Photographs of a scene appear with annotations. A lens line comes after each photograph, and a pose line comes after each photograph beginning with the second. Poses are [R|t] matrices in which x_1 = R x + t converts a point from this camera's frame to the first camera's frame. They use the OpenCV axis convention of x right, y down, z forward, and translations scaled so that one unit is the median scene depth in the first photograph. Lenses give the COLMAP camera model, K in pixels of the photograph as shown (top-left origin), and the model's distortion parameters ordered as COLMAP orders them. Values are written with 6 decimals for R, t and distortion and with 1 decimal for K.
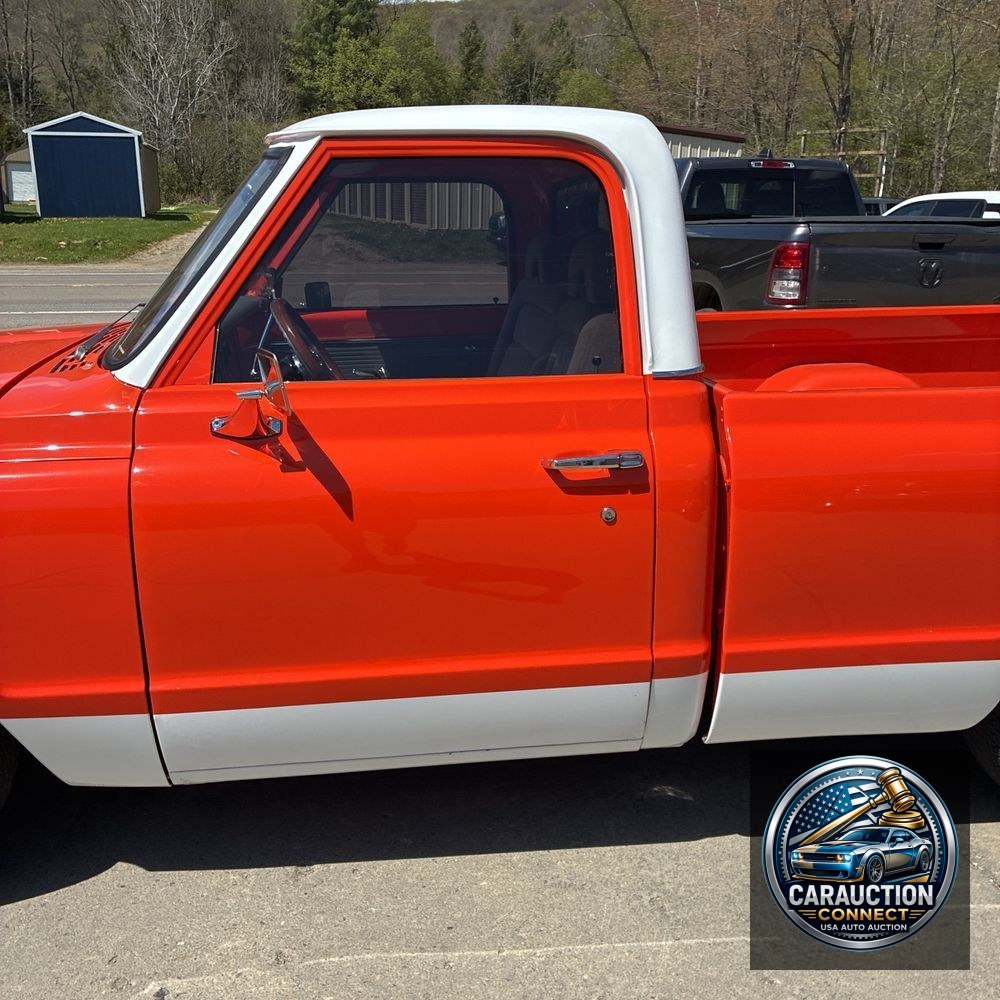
lens RADIAL K [[1013.9, 0, 481.4], [0, 1013.9, 499.8], [0, 0, 1]] dist [0.019905, 0.000000]
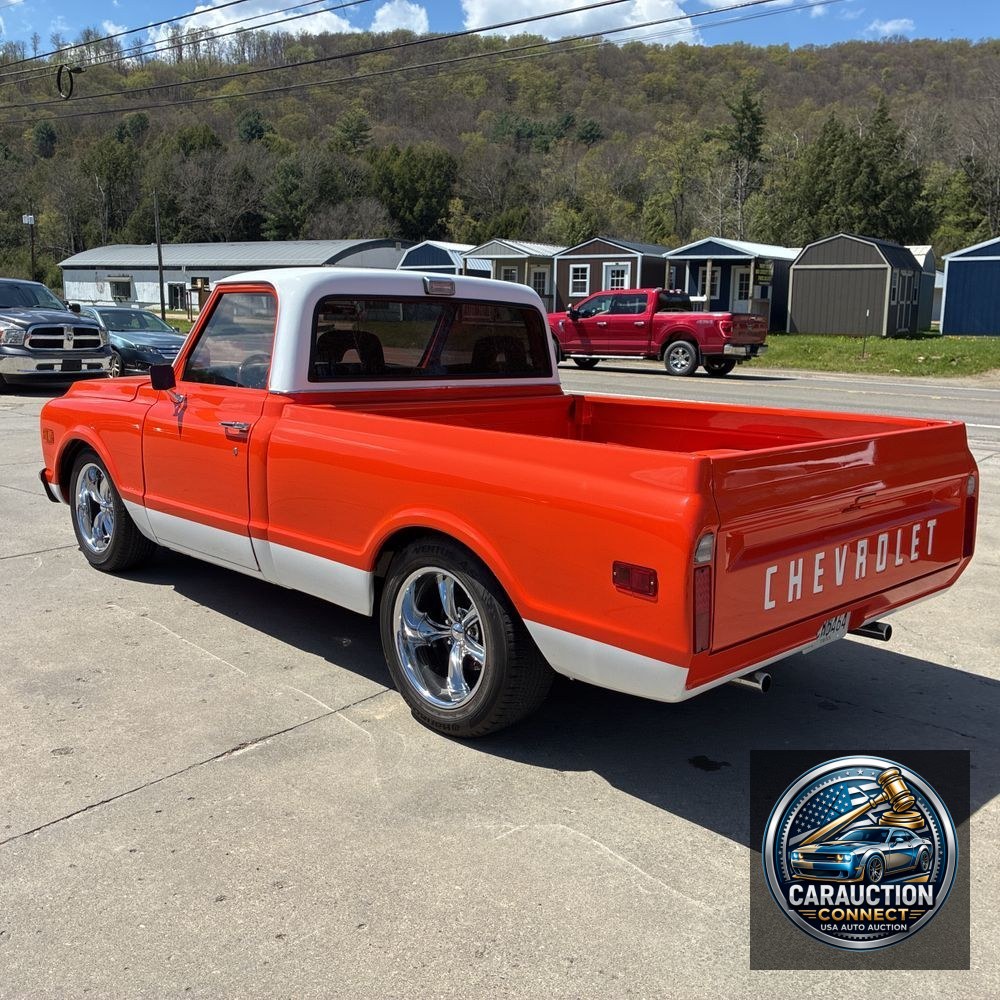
lens RADIAL K [[1013.9, 0, 497.8], [0, 1013.9, 513.2], [0, 0, 1]] dist [0.019905, 0.000000]
pose [[0.607113, 0.162068, -0.777913, 0.704684], [-0.237945, 0.971136, 0.016622, -0.008345], [0.758153, 0.175009, 0.628153, 0.024823]]
